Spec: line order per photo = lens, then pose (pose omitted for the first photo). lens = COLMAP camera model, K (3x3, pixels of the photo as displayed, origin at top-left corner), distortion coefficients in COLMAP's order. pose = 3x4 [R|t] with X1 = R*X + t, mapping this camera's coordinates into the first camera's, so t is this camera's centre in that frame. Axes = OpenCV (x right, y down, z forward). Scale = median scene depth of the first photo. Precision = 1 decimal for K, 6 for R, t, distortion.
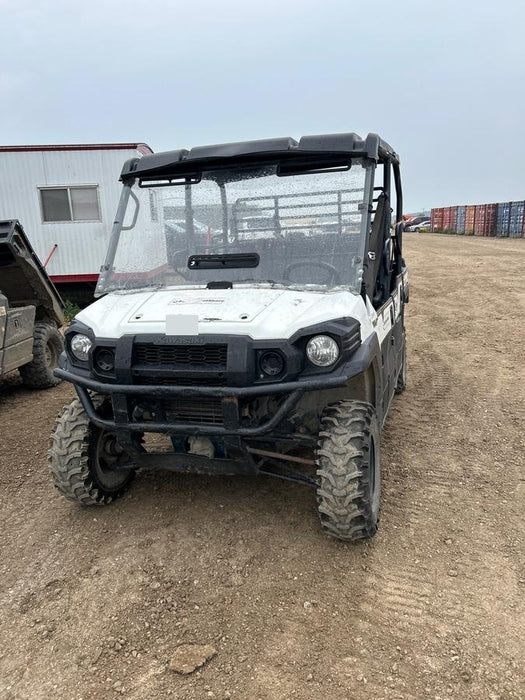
lens RADIAL K [[537.4, 0, 262.5], [0, 537.4, 350.0], [0, 0, 1]] dist [0.039194, -0.001463]
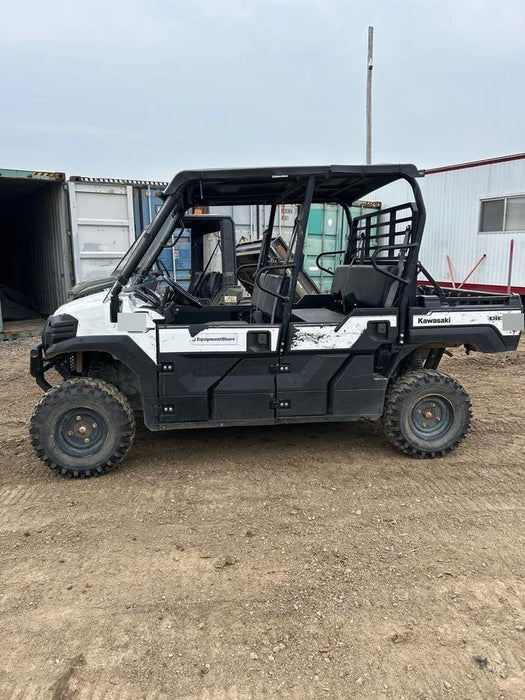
lens RADIAL K [[537.4, 0, 262.5], [0, 537.4, 350.0], [0, 0, 1]] dist [0.039194, -0.001463]
pose [[0.431134, 0.205567, -0.878559, 0.382177], [-0.212451, 0.969453, 0.122579, -0.057534], [0.876920, 0.133803, 0.461637, 0.189430]]
